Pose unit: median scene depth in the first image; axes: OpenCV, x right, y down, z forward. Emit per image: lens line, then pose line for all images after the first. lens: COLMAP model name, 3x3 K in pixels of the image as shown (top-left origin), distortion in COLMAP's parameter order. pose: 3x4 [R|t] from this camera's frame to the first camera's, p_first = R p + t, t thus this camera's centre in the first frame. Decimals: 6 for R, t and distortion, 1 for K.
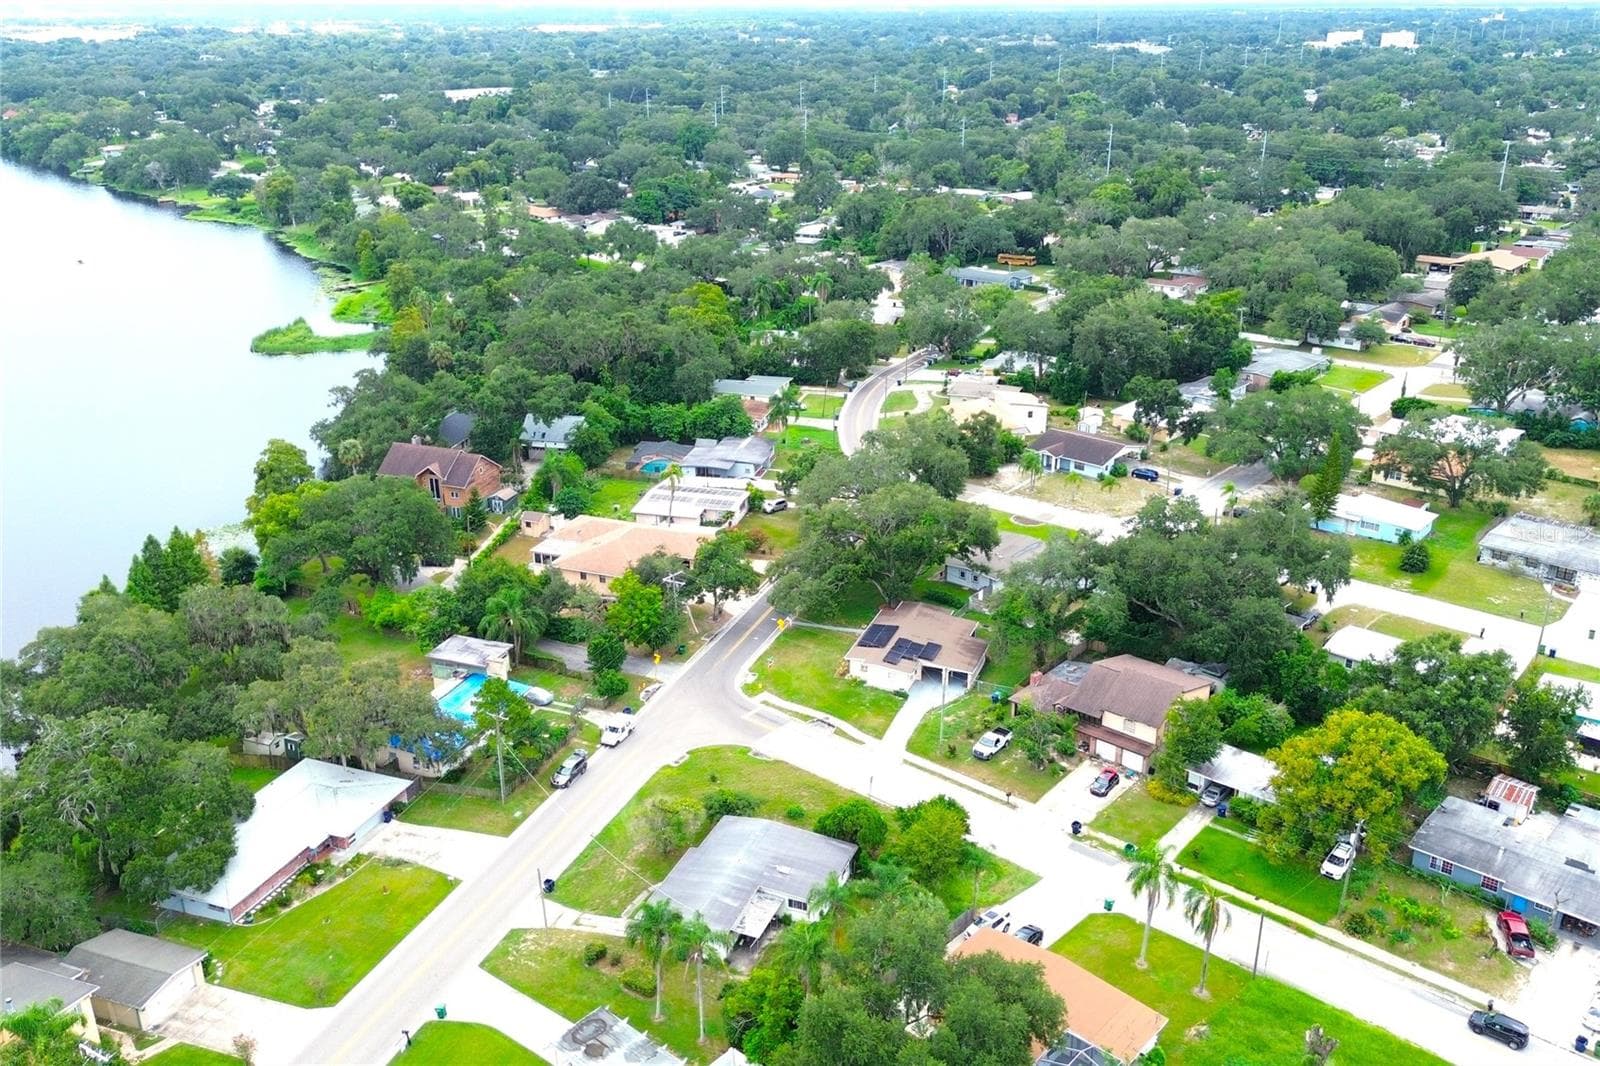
lens RADIAL K [[1327.2, 0, 800.0], [0, 1327.2, 533.0], [0, 0, 1]] dist [0.071431, -0.065730]
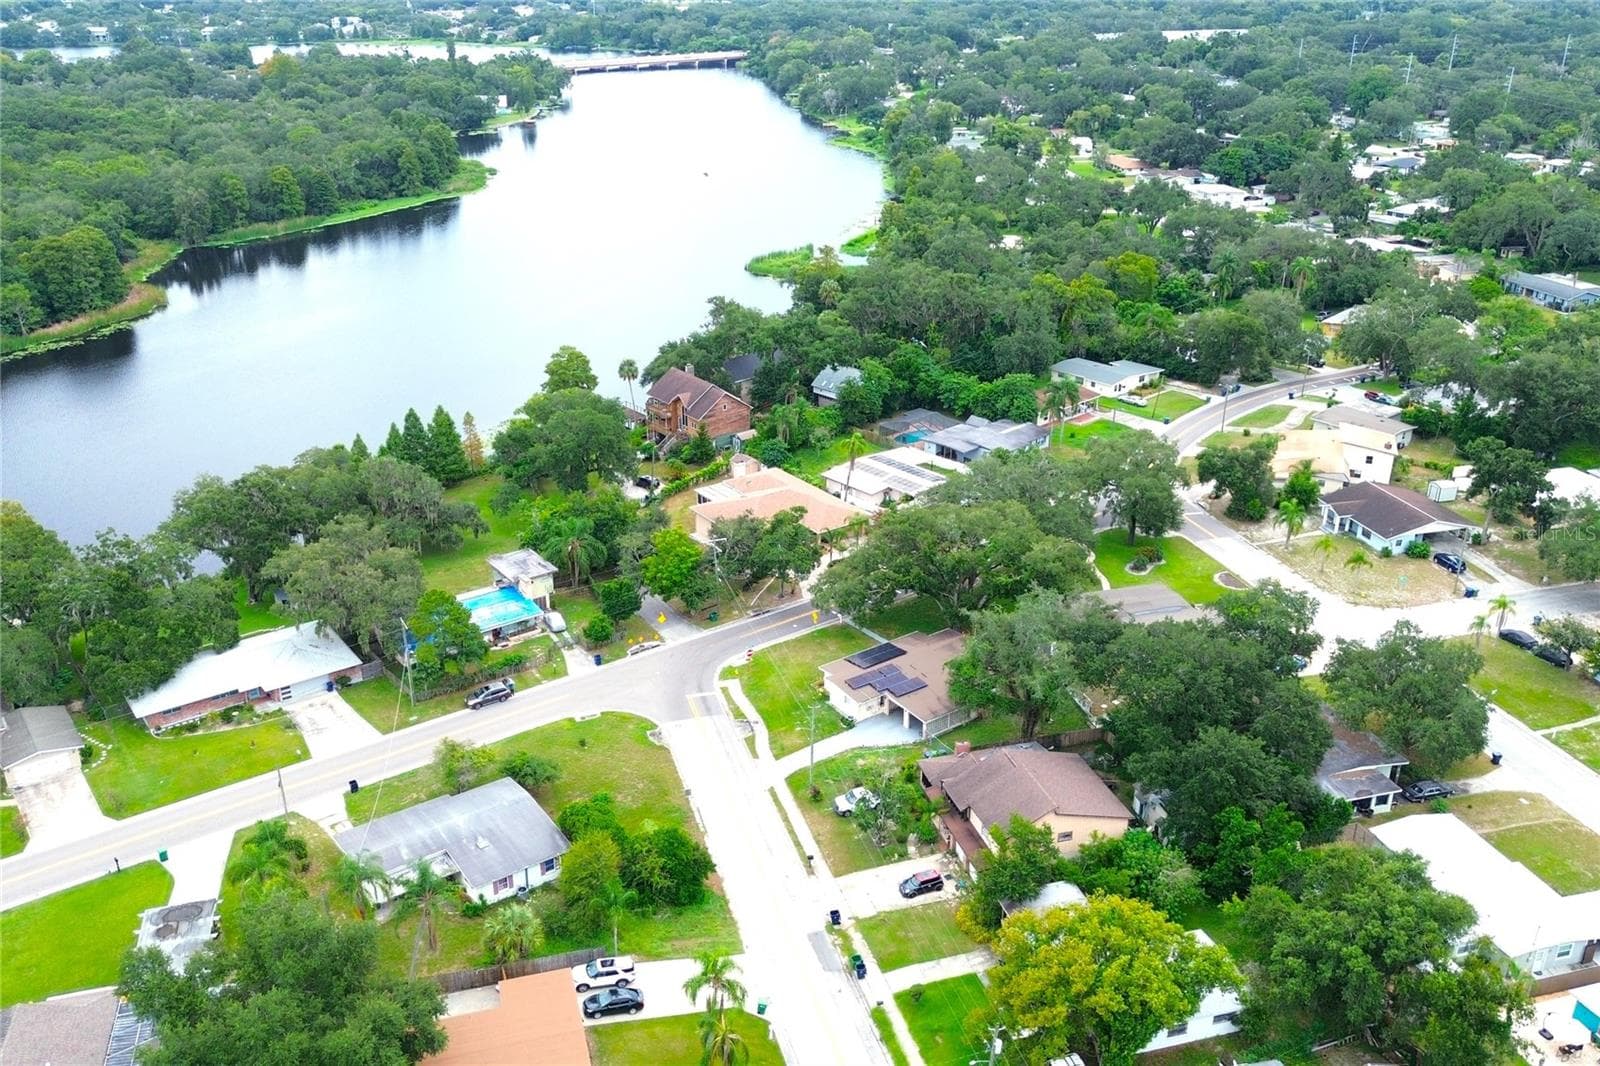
lens RADIAL K [[1327.2, 0, 800.0], [0, 1327.2, 533.0], [0, 0, 1]] dist [0.071431, -0.065730]
pose [[0.843695, 0.222505, -0.488539, 0.315489], [-0.202519, 0.974737, 0.094198, -0.057004], [0.497157, 0.019464, 0.867442, 0.131112]]
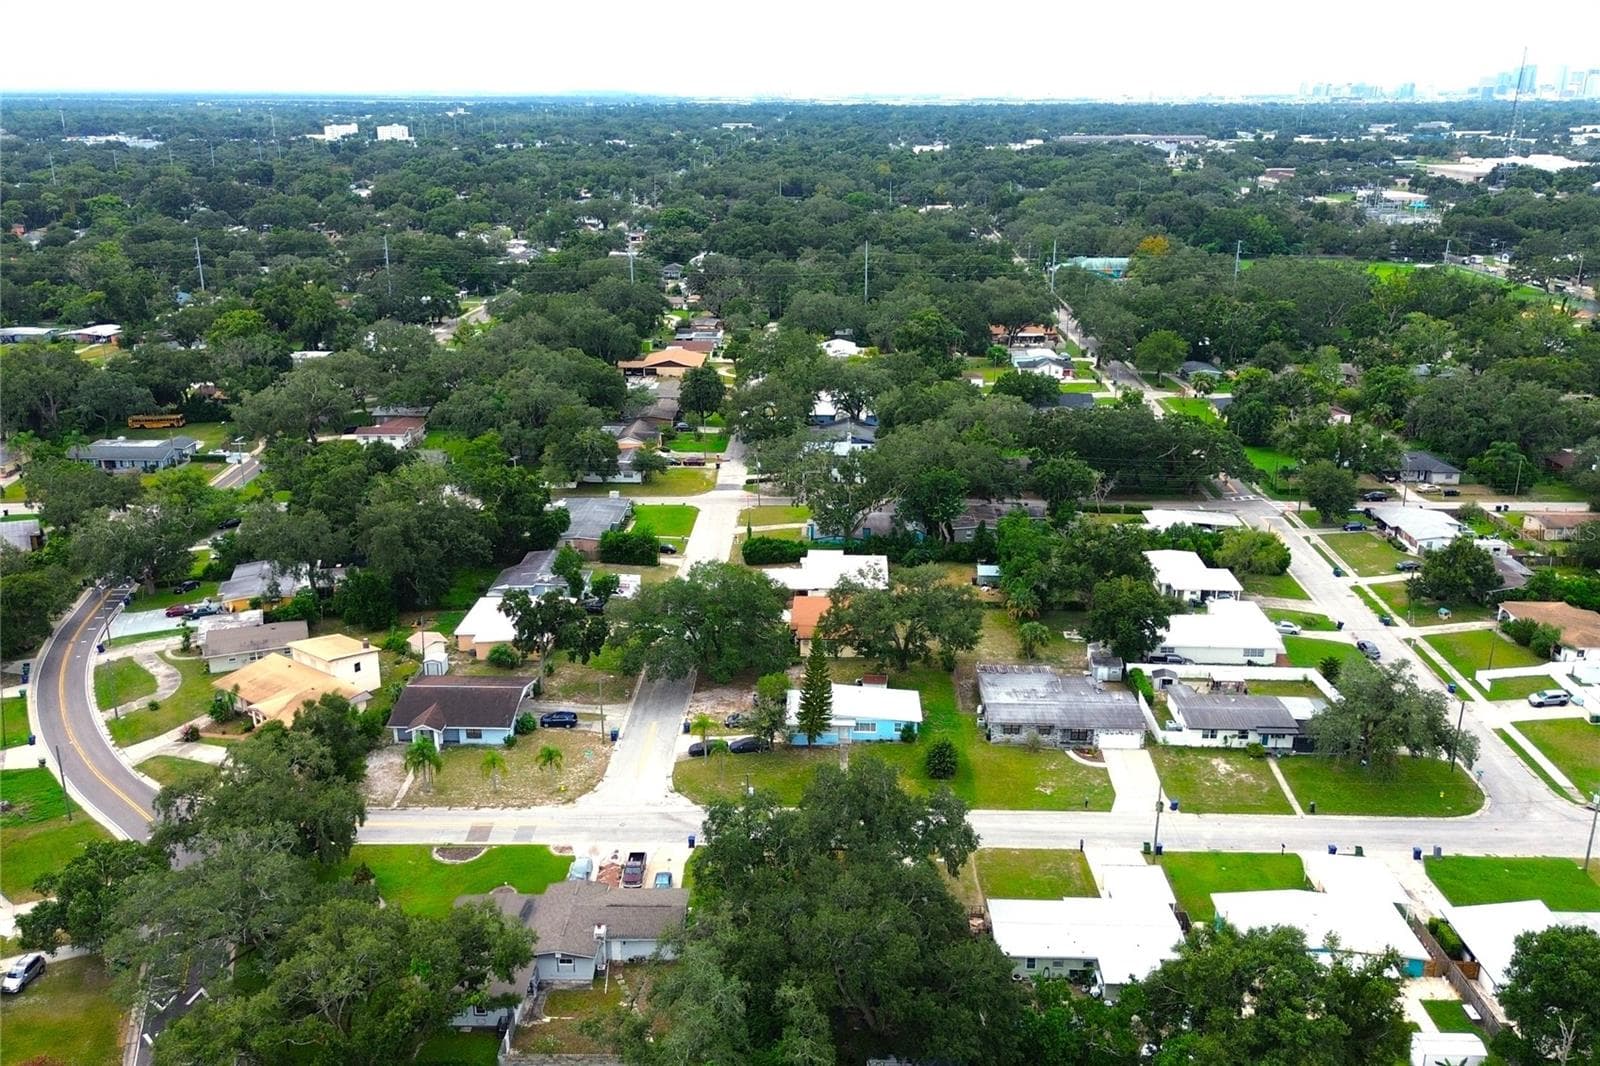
lens RADIAL K [[1338.9, 0, 793.4], [0, 1338.9, 527.6], [0, 0, 1]] dist [0.091114, -0.108956]
pose [[0.770792, -0.194611, 0.606635, -0.076582], [0.234658, 0.971982, 0.013659, -0.127297], [-0.592296, 0.131824, 0.794863, 0.304414]]
